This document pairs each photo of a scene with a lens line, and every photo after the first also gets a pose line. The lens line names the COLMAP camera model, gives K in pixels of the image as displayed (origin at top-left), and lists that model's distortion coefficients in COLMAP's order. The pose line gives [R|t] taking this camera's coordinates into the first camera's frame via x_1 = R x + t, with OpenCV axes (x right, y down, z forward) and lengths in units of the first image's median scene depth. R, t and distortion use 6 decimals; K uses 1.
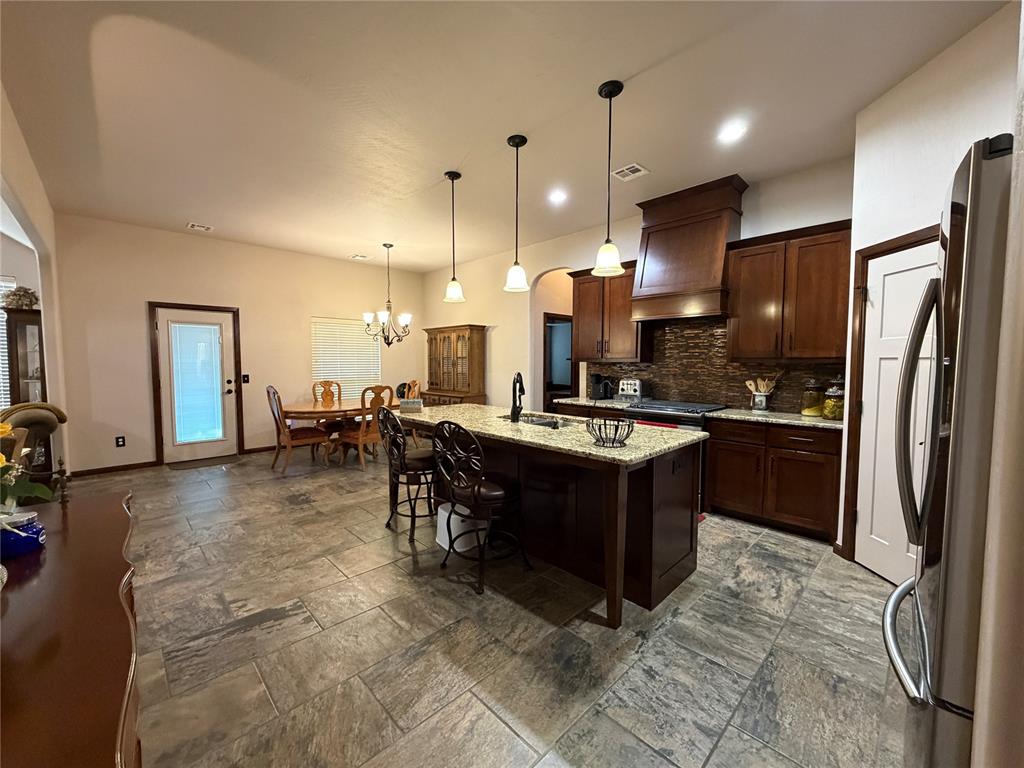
lens RADIAL K [[409.6, 0, 510.6], [0, 409.6, 383.0], [0, 0, 1]] dist [-0.001191, 0.000422]
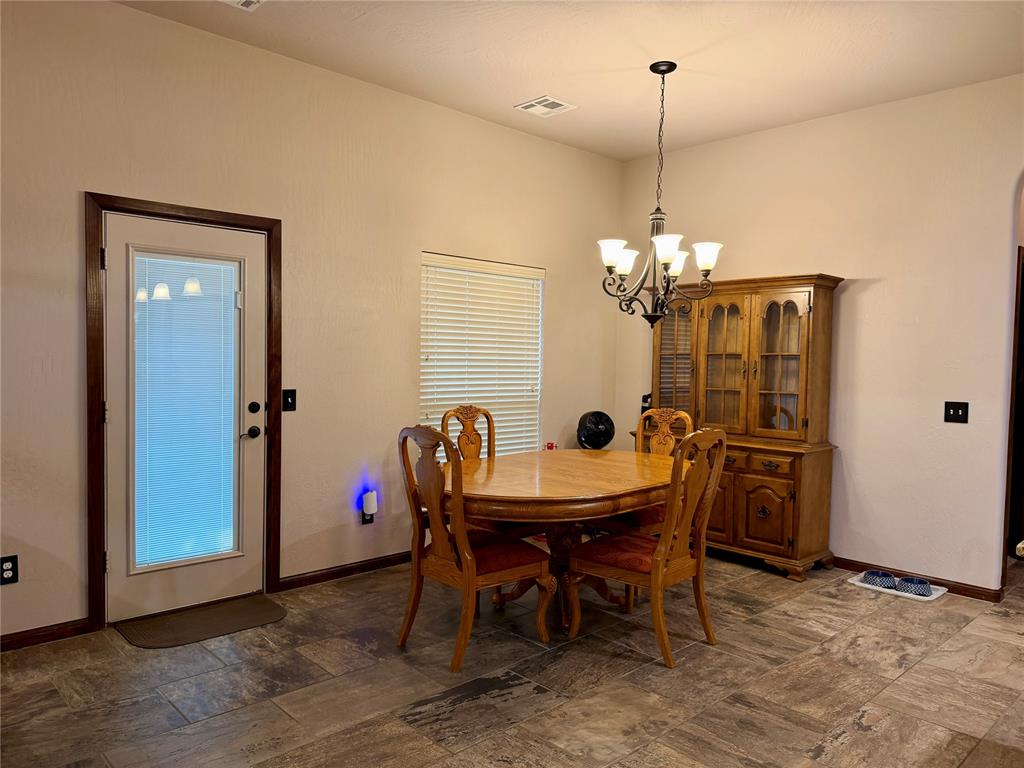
lens RADIAL K [[731.1, 0, 513.8], [0, 731.1, 388.1], [0, 0, 1]] dist [0.041888, -0.034809]
pose [[0.999564, 0.018549, -0.022986, -0.419745], [-0.018869, 0.999727, -0.013771, -0.016573], [0.022724, 0.014199, 0.999641, 0.297316]]
